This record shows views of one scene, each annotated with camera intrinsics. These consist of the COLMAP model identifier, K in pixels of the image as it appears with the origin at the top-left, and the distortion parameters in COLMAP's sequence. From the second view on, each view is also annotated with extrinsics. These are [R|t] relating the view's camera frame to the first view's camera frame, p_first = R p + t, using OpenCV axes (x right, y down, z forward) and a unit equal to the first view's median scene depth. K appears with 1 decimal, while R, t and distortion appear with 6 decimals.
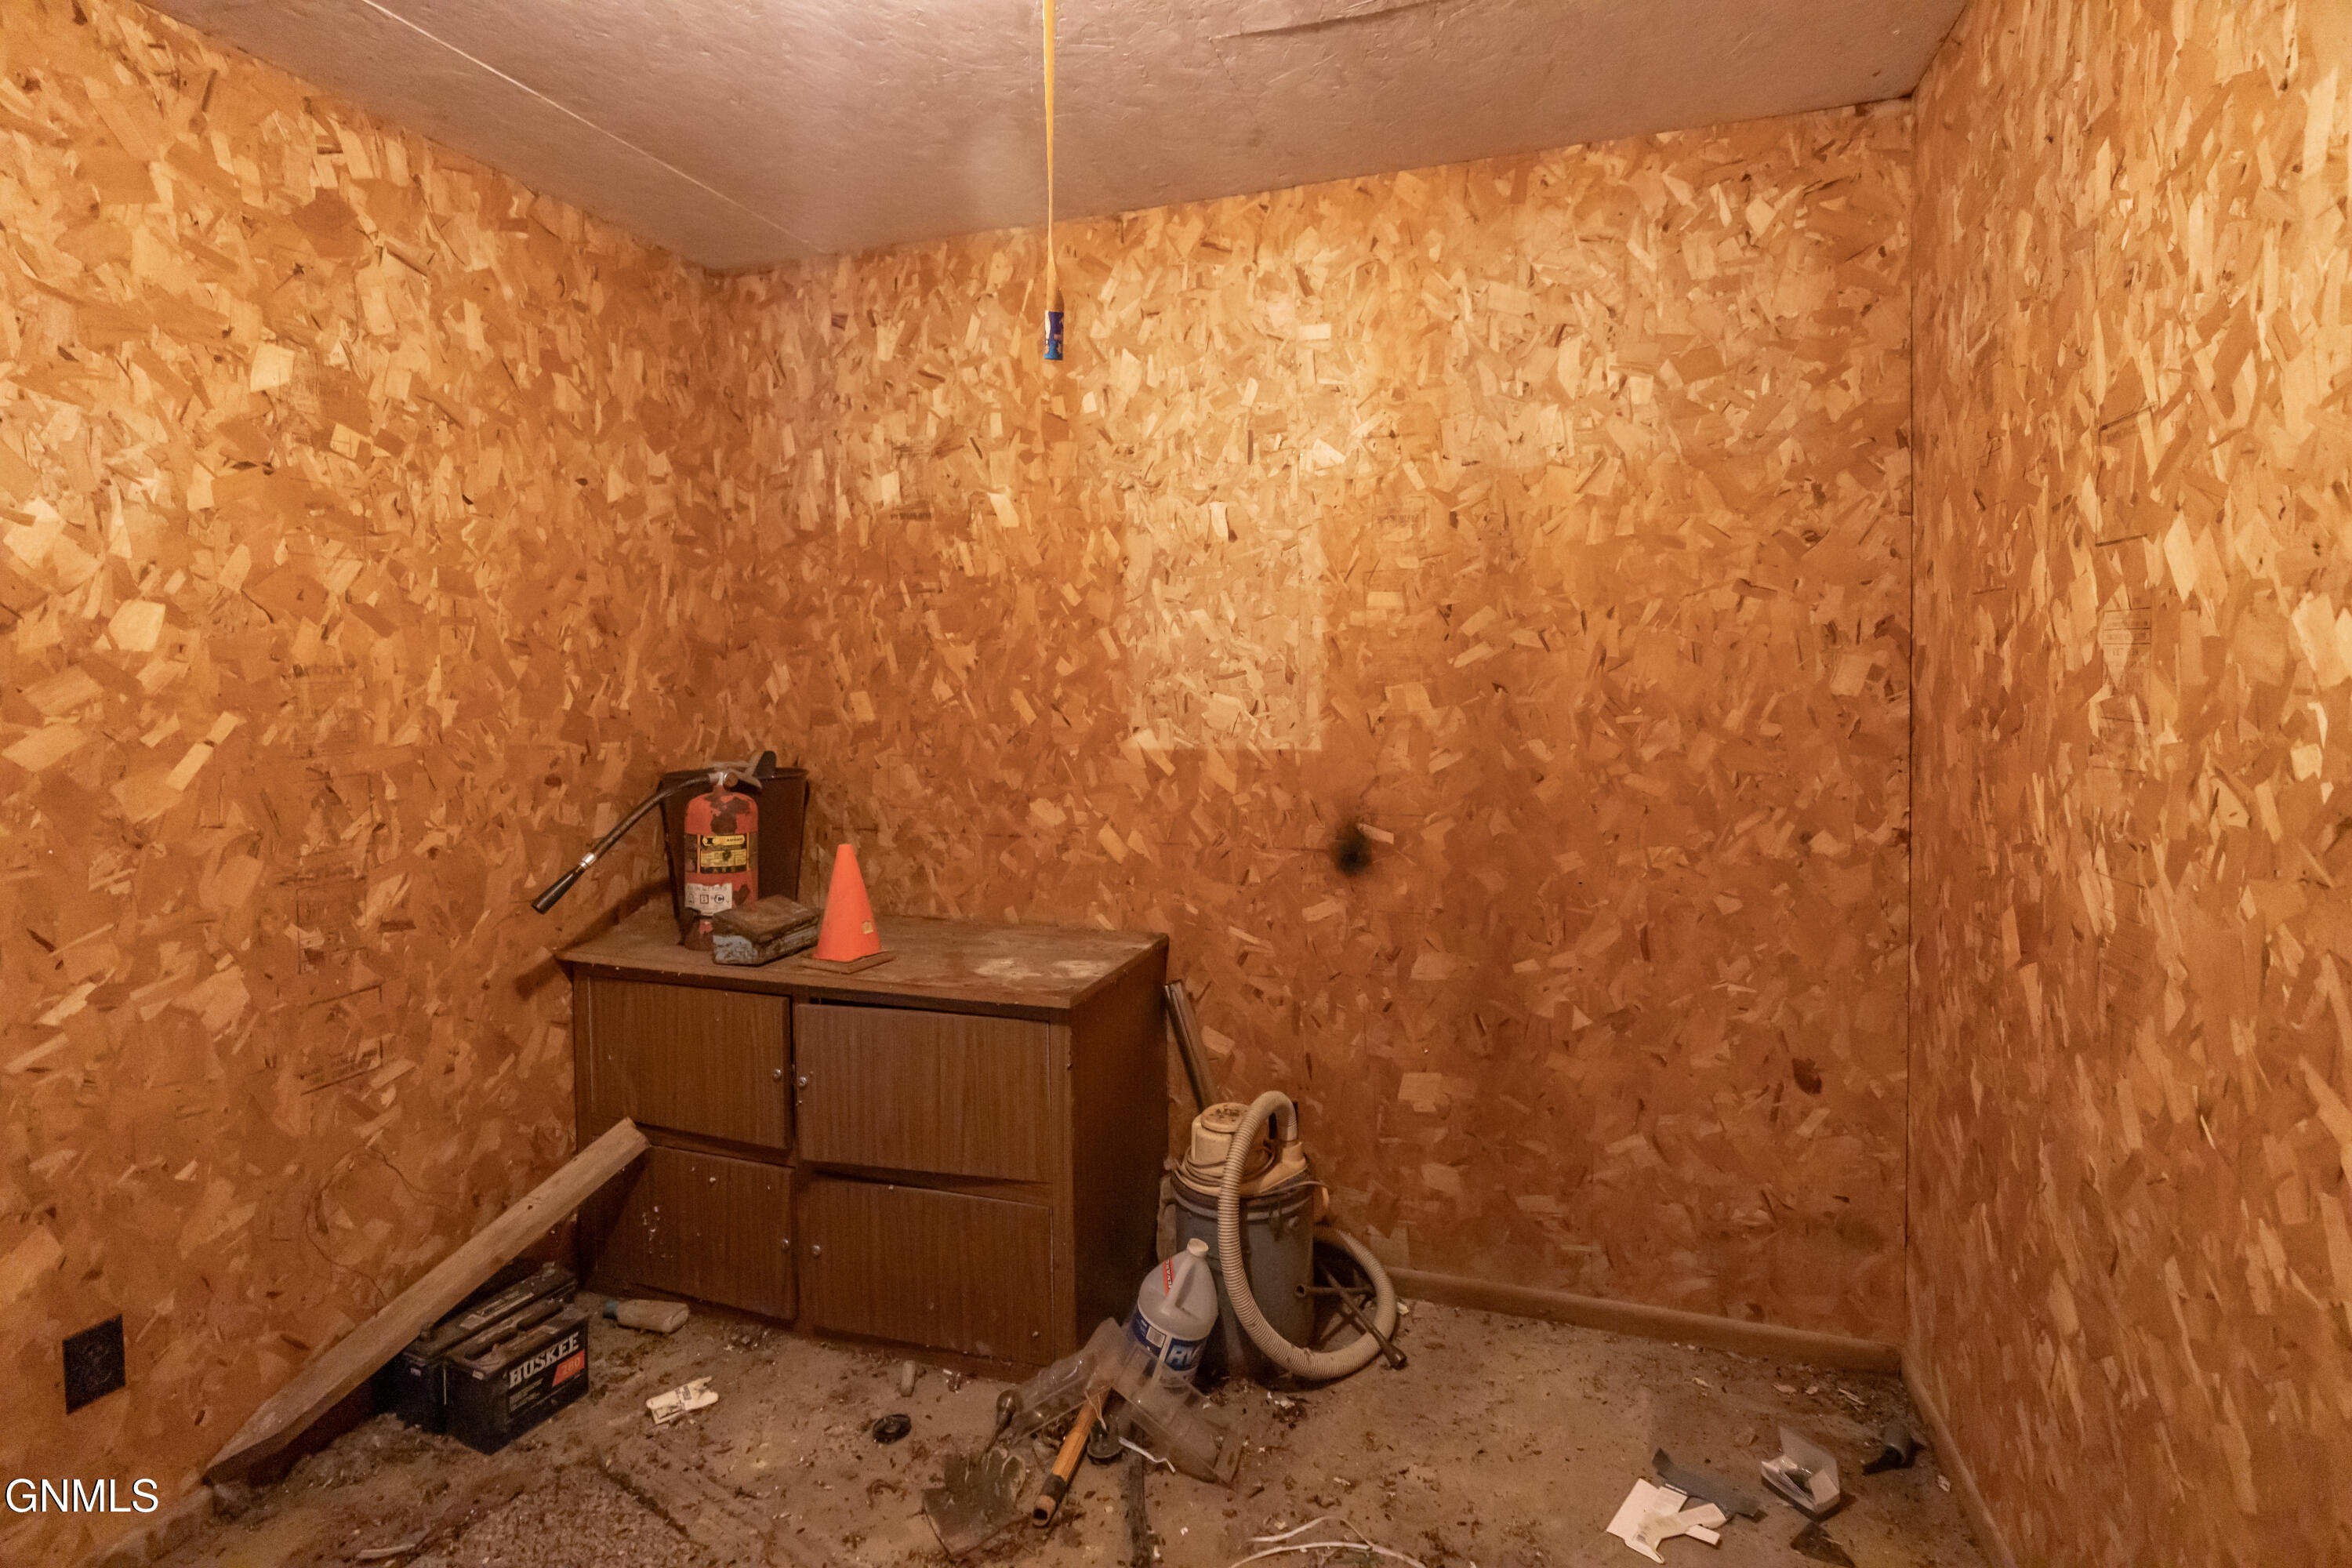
lens RADIAL K [[1114.1, 0, 1182.3], [0, 1114.1, 710.5], [0, 0, 1]] dist [0.000502, 0.000365]
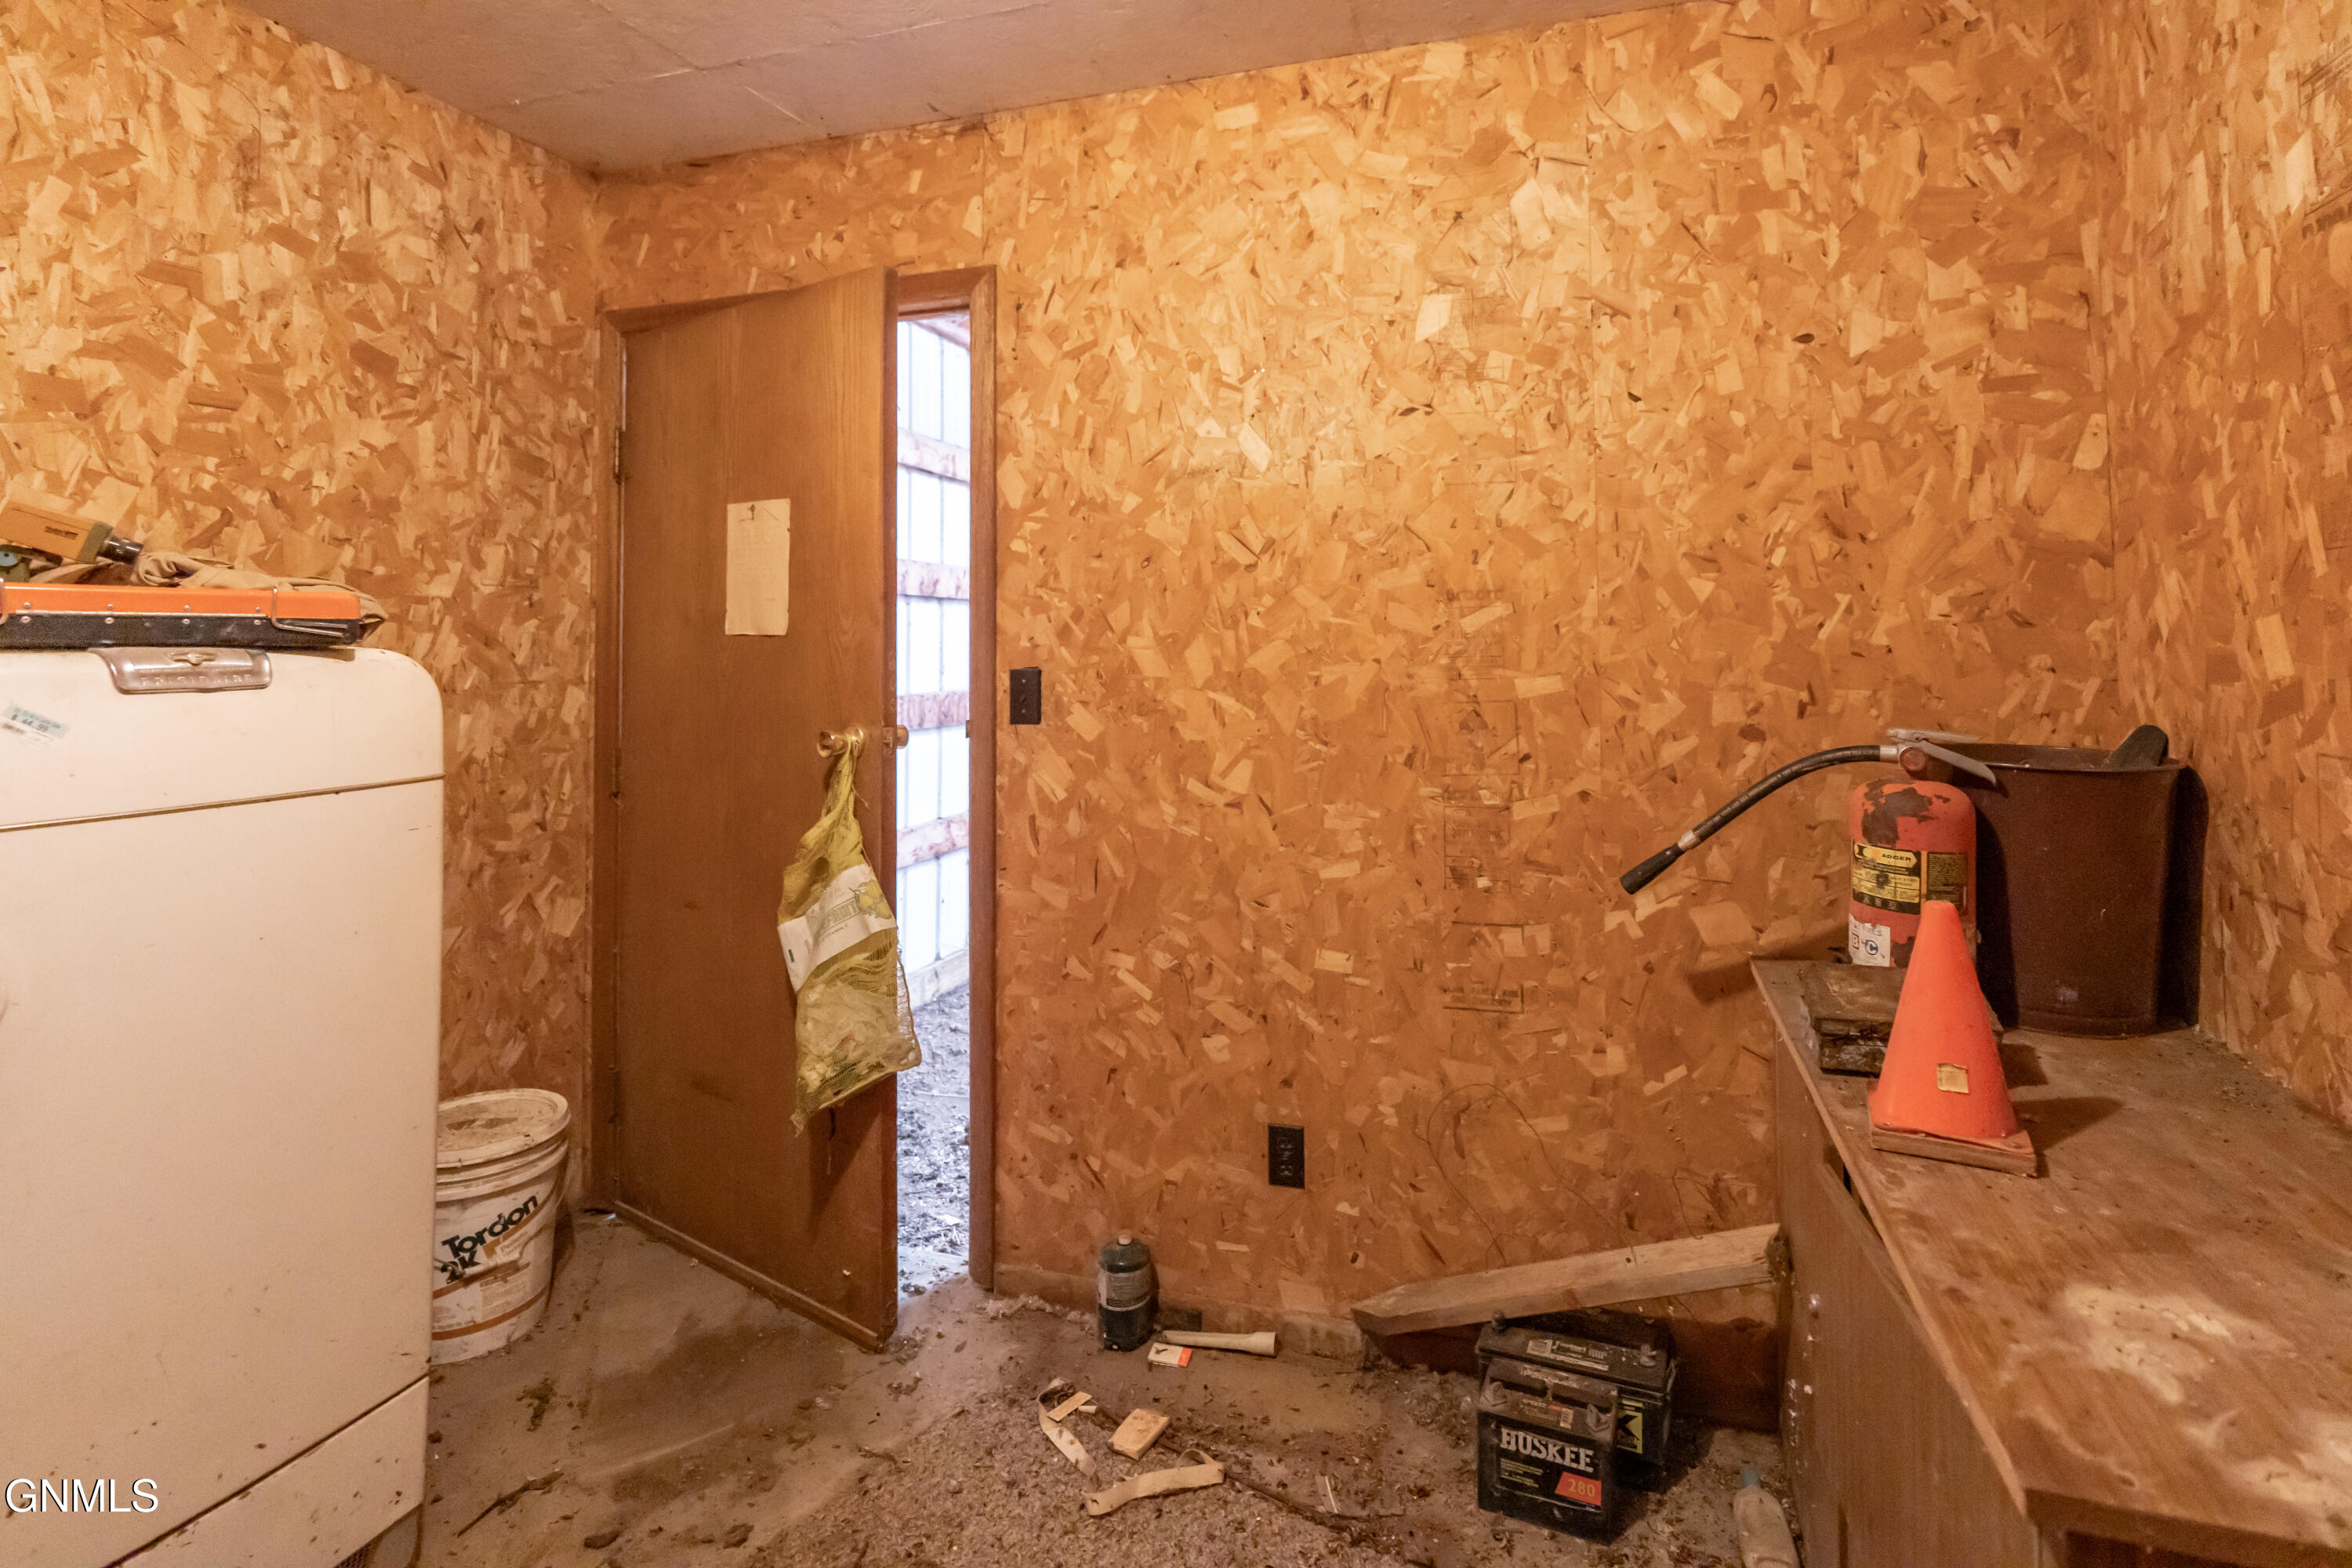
lens RADIAL K [[1098.7, 0, 1177.7], [0, 1098.7, 597.0], [0, 0, 1]] dist [-0.001438, 0.000579]
pose [[0.045530, -0.029049, -0.998541, 0.181672], [-0.028718, 0.999126, -0.030375, 0.003252], [0.998550, 0.030059, 0.044656, 0.568966]]
